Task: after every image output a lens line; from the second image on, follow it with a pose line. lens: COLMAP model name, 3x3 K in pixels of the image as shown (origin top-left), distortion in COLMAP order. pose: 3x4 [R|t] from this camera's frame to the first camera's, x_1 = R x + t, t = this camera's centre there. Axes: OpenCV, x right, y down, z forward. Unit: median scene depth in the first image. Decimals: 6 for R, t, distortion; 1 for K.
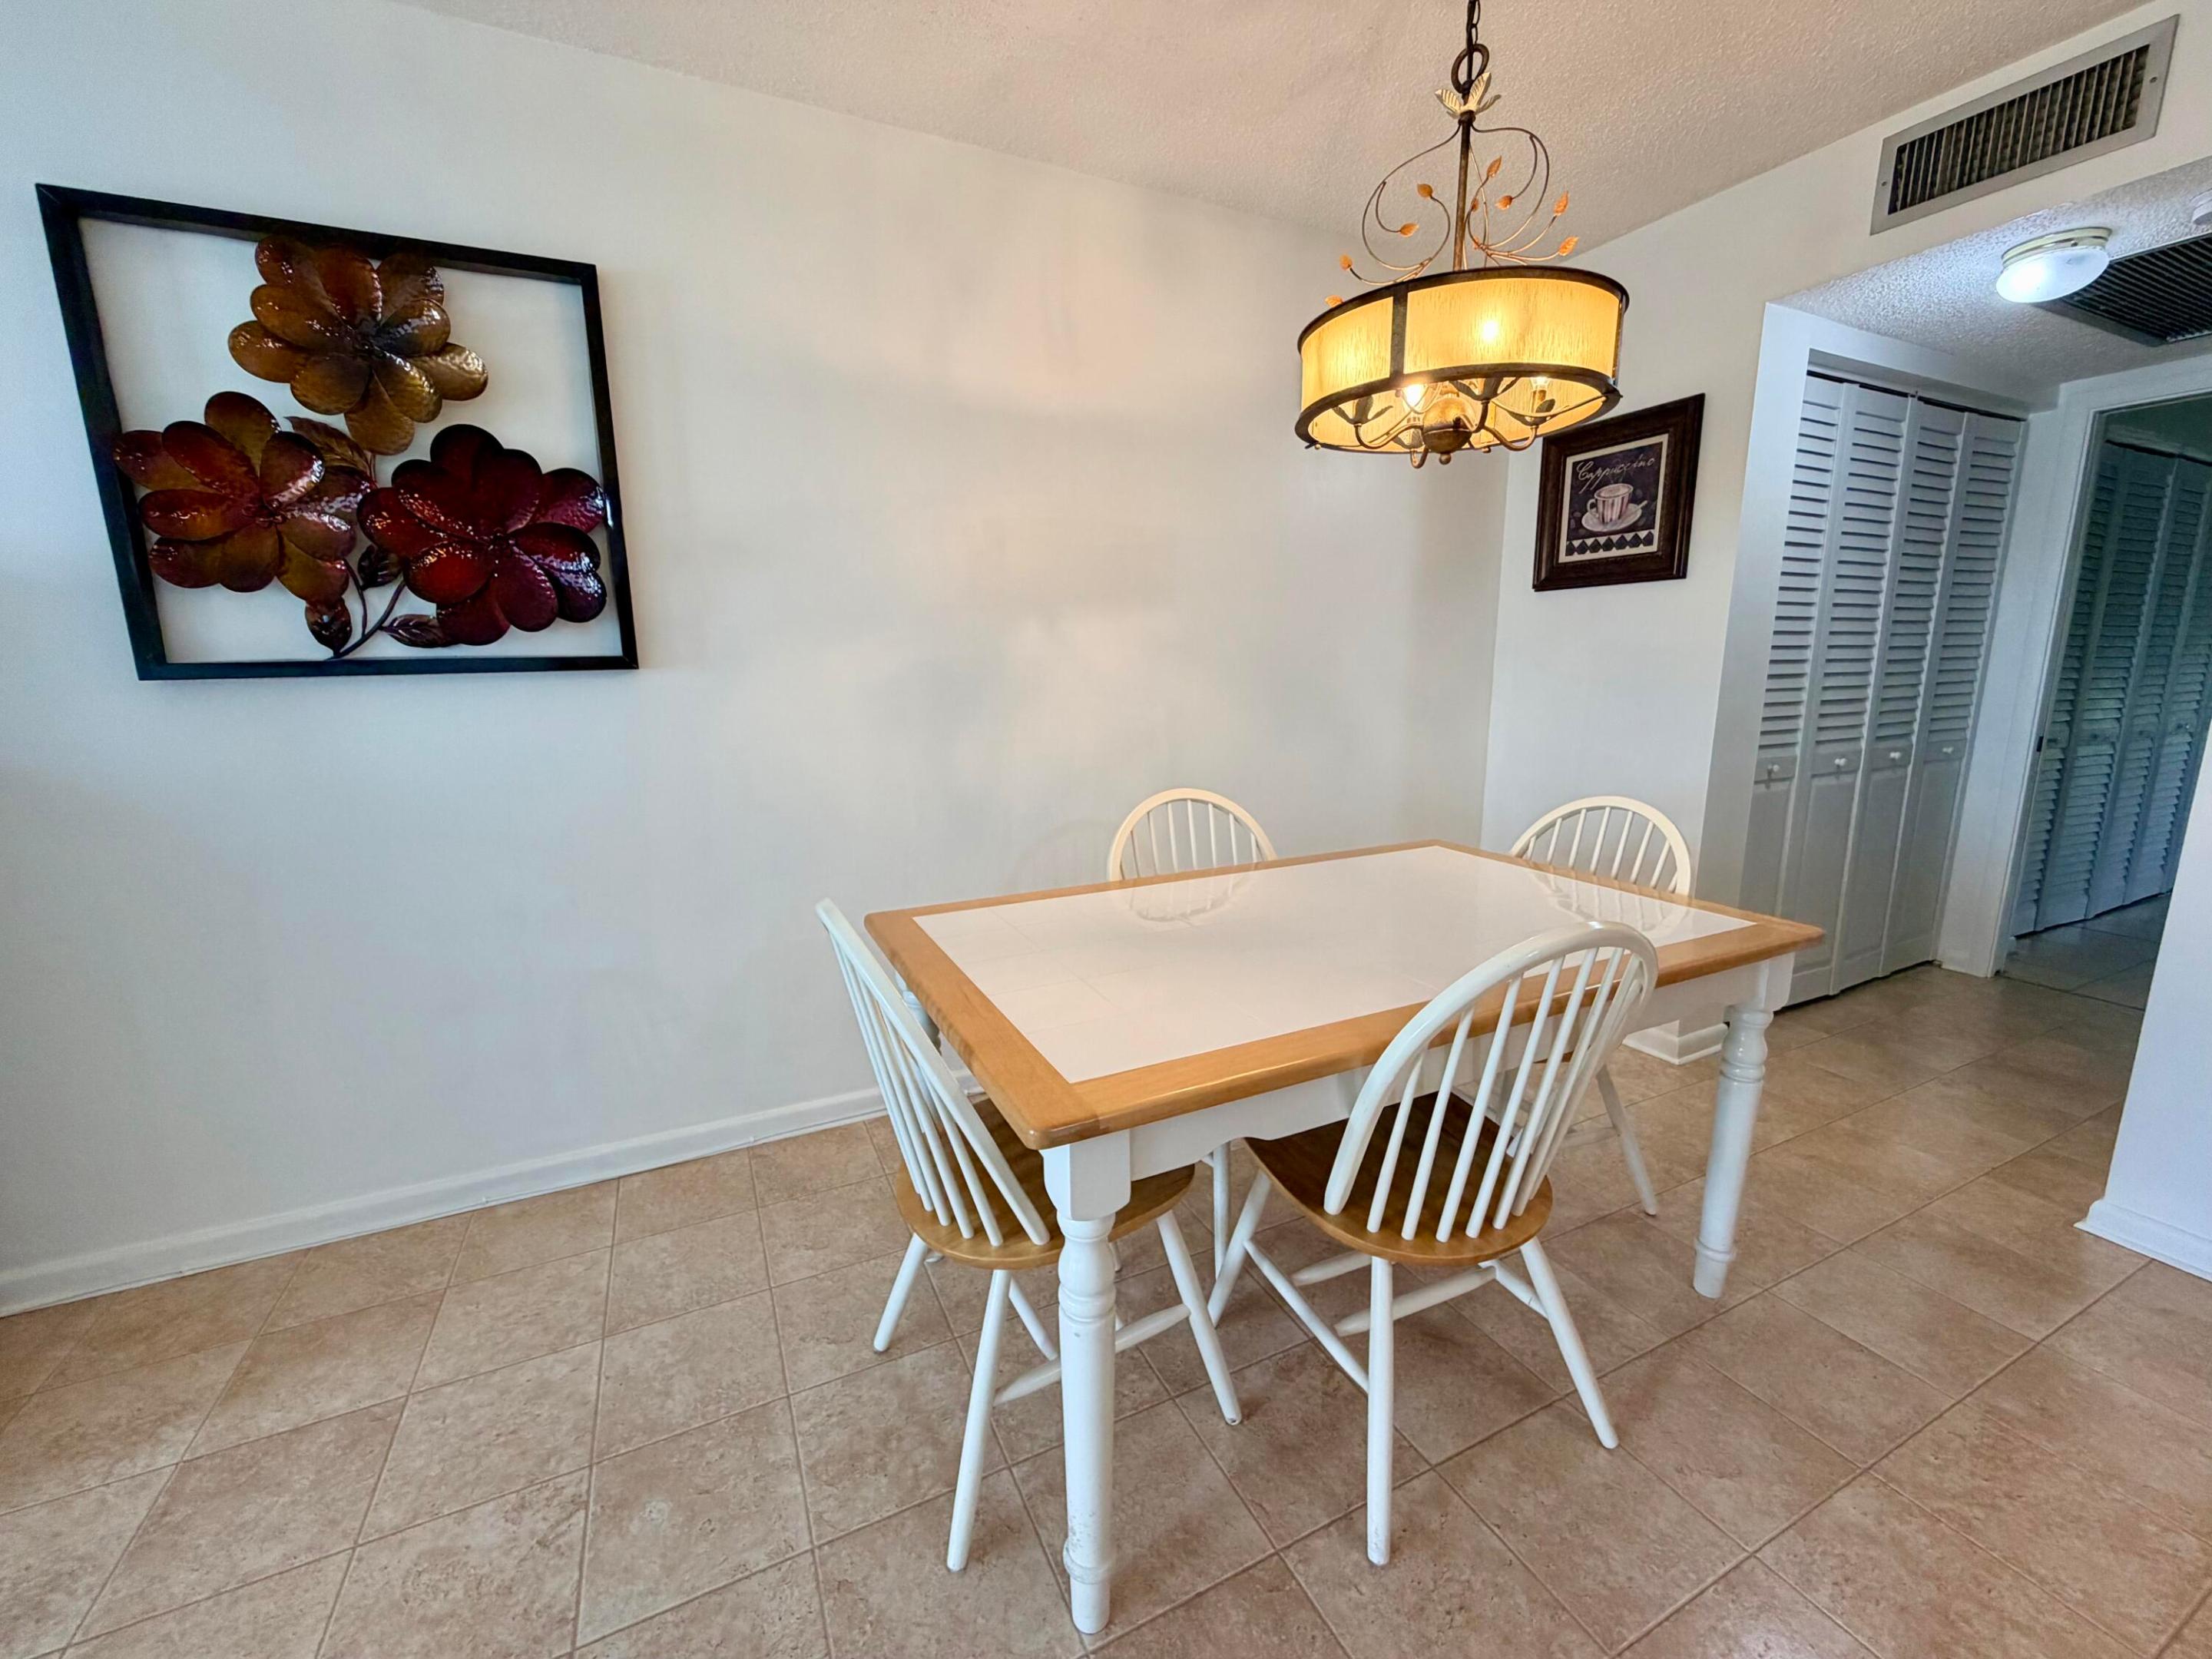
lens RADIAL K [[883.1, 0, 1100.5], [0, 883.1, 824.7], [0, 0, 1]] dist [0.000379, 0.000048]
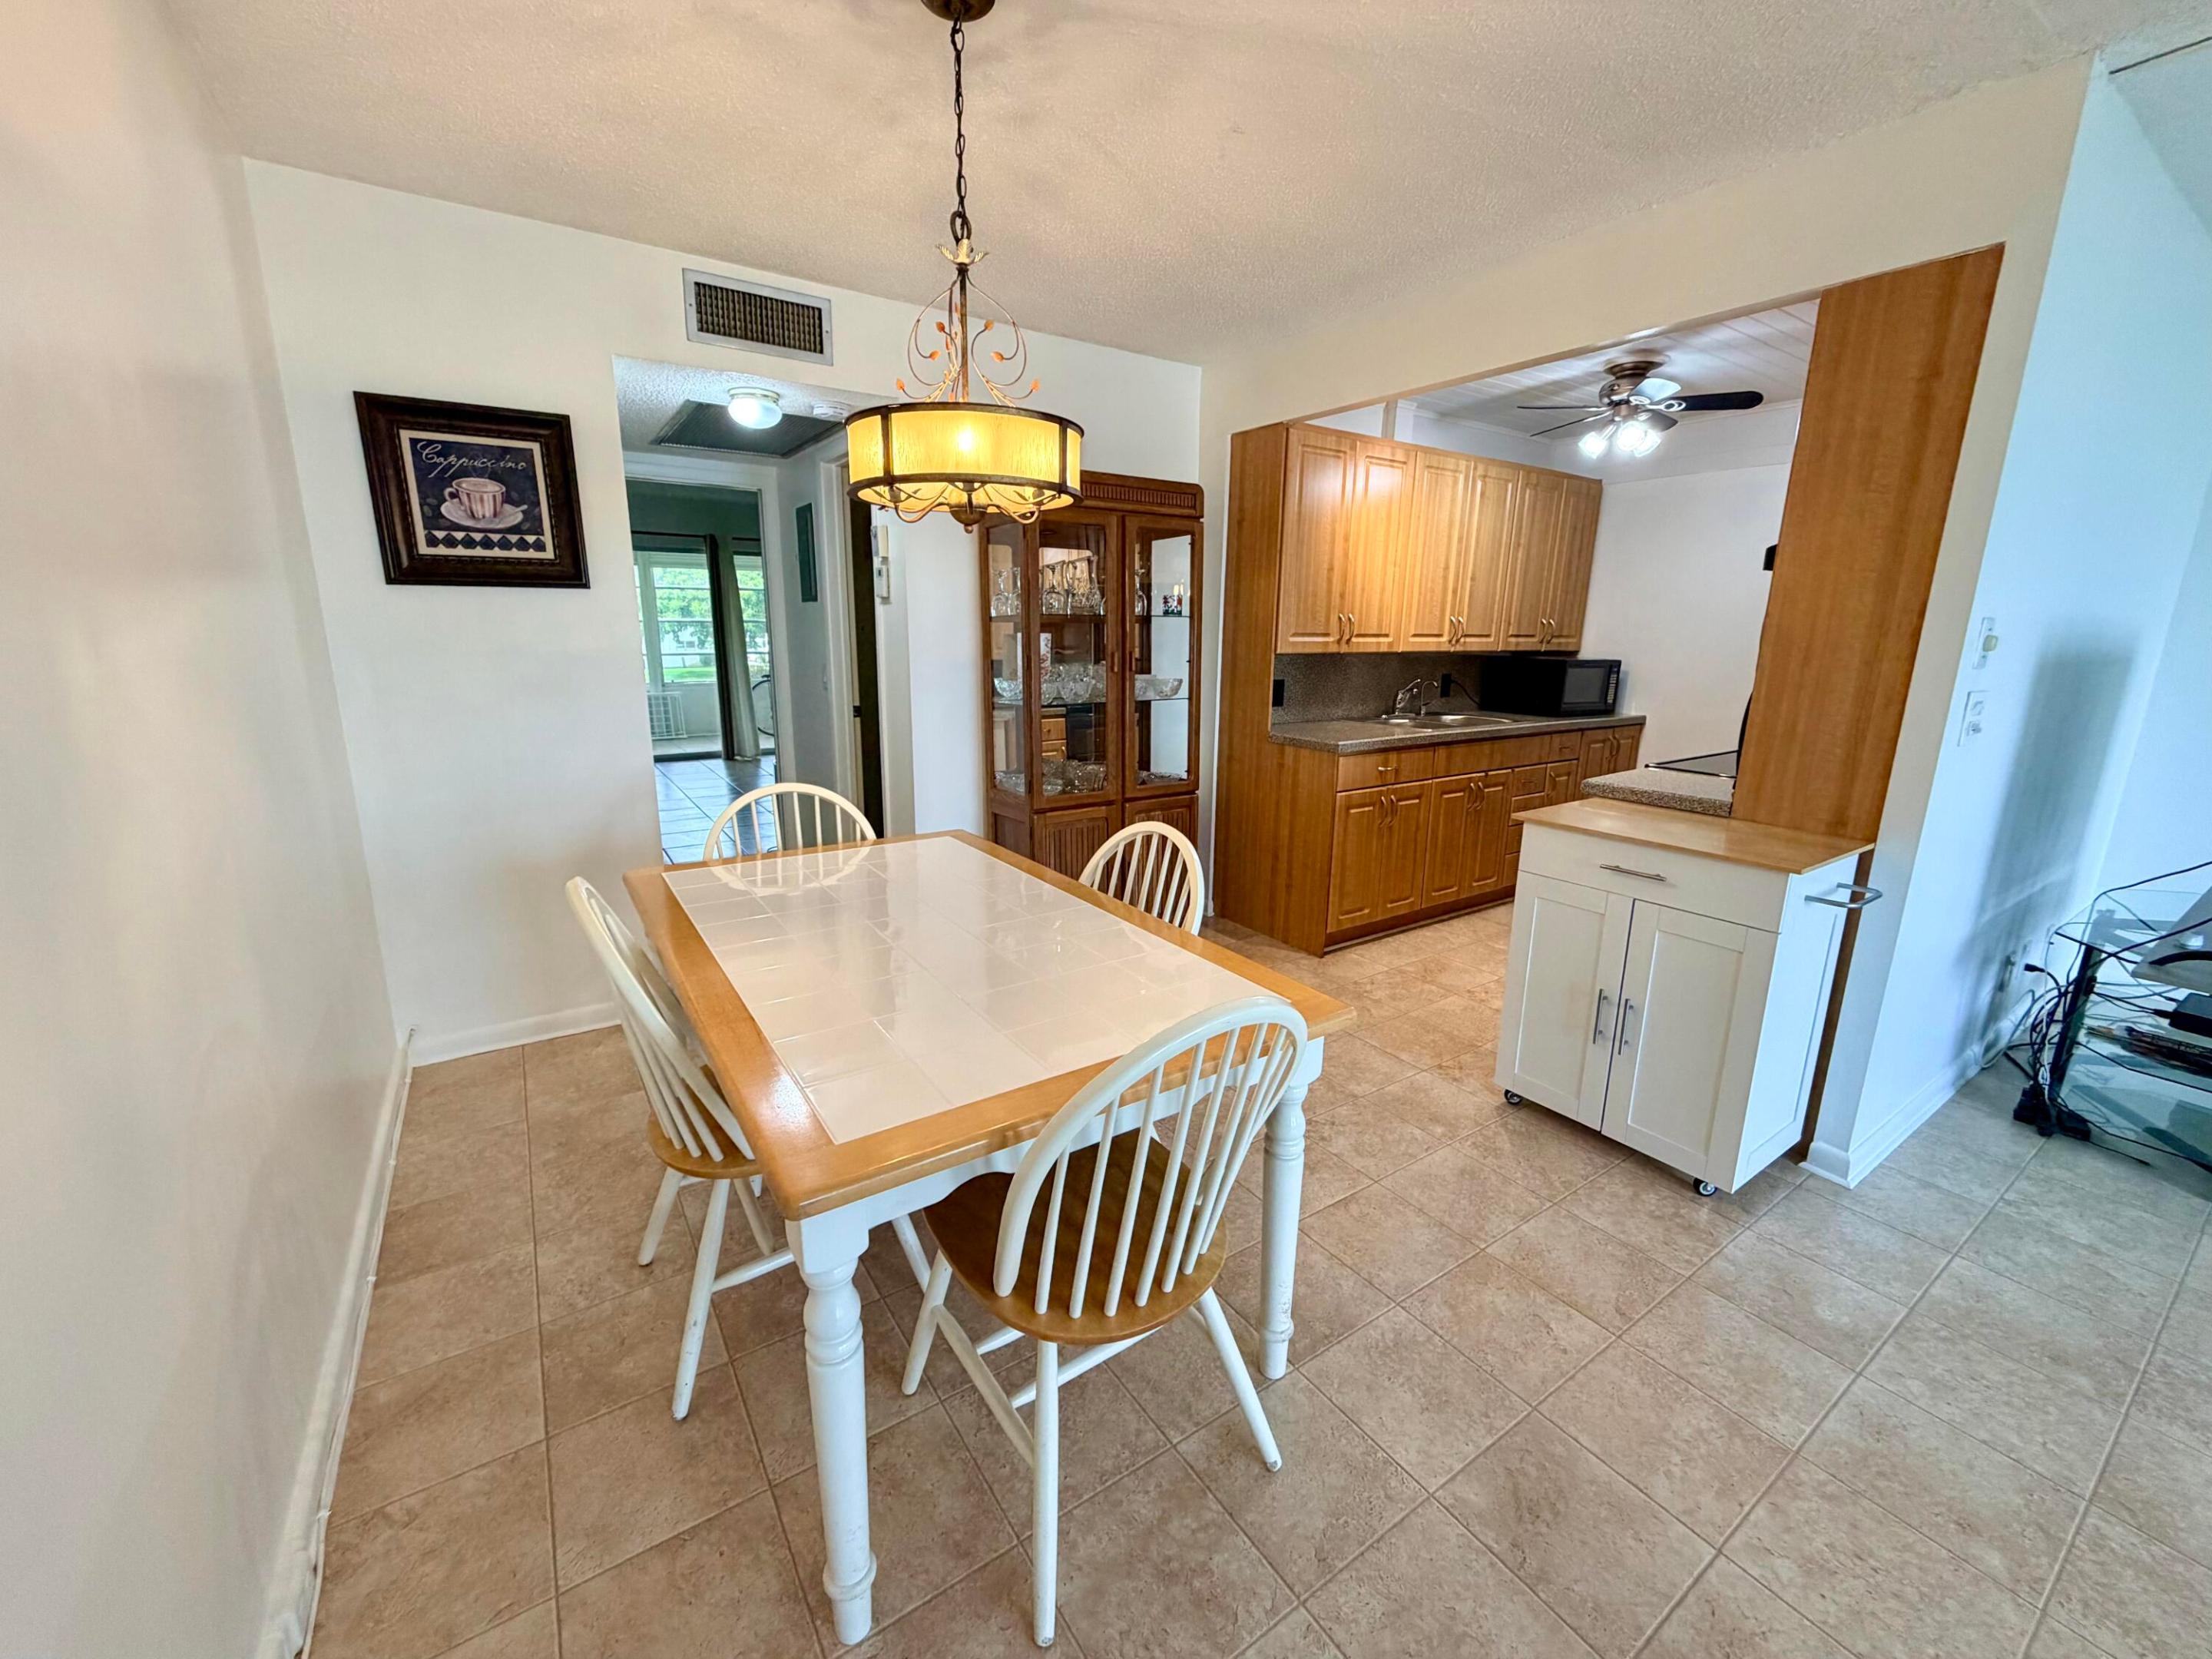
lens RADIAL K [[883.1, 0, 1100.5], [0, 883.1, 824.7], [0, 0, 1]] dist [0.000379, 0.000048]
pose [[-0.141290, -0.212461, 0.966901, -0.745239], [0.175747, 0.955802, 0.235704, -0.209960], [-0.974243, 0.203232, -0.097706, 0.790384]]
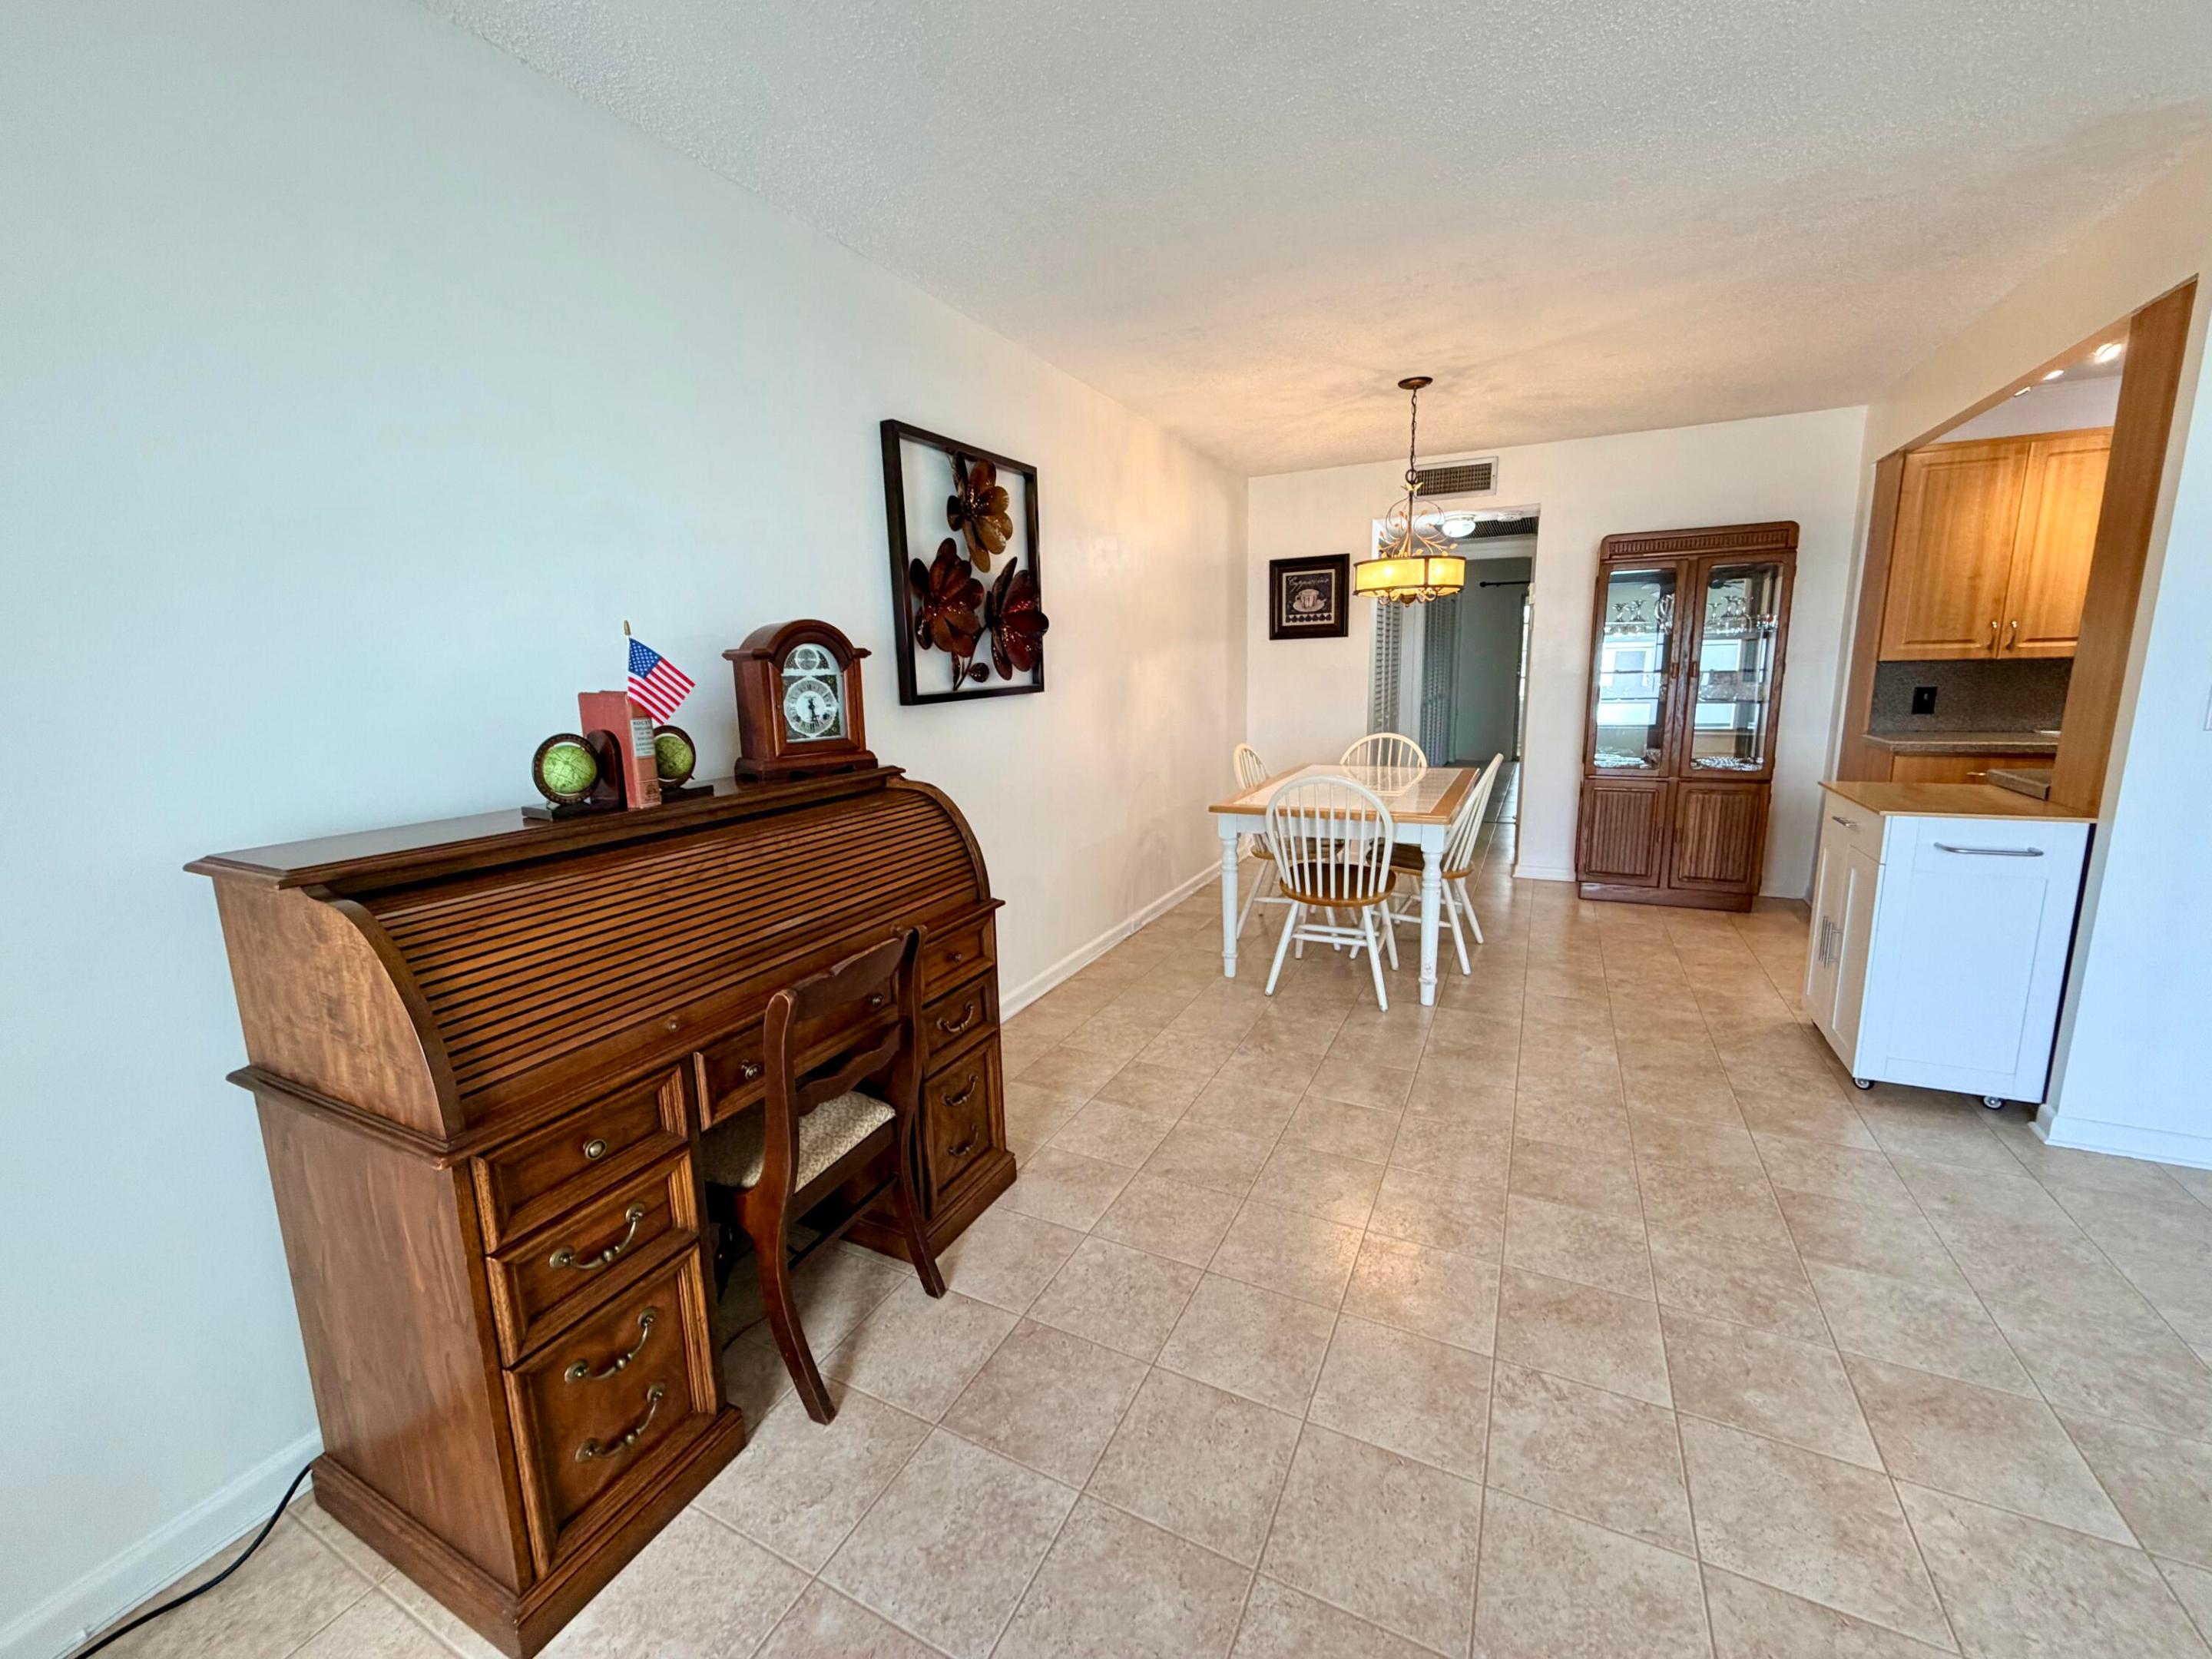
lens RADIAL K [[883.1, 0, 1100.5], [0, 883.1, 824.7], [0, 0, 1]] dist [0.000379, 0.000048]
pose [[0.791038, -0.121651, 0.599549, -1.645626], [0.132640, 0.990822, 0.026037, 0.055451], [-0.597214, 0.058928, 0.799914, -0.473753]]
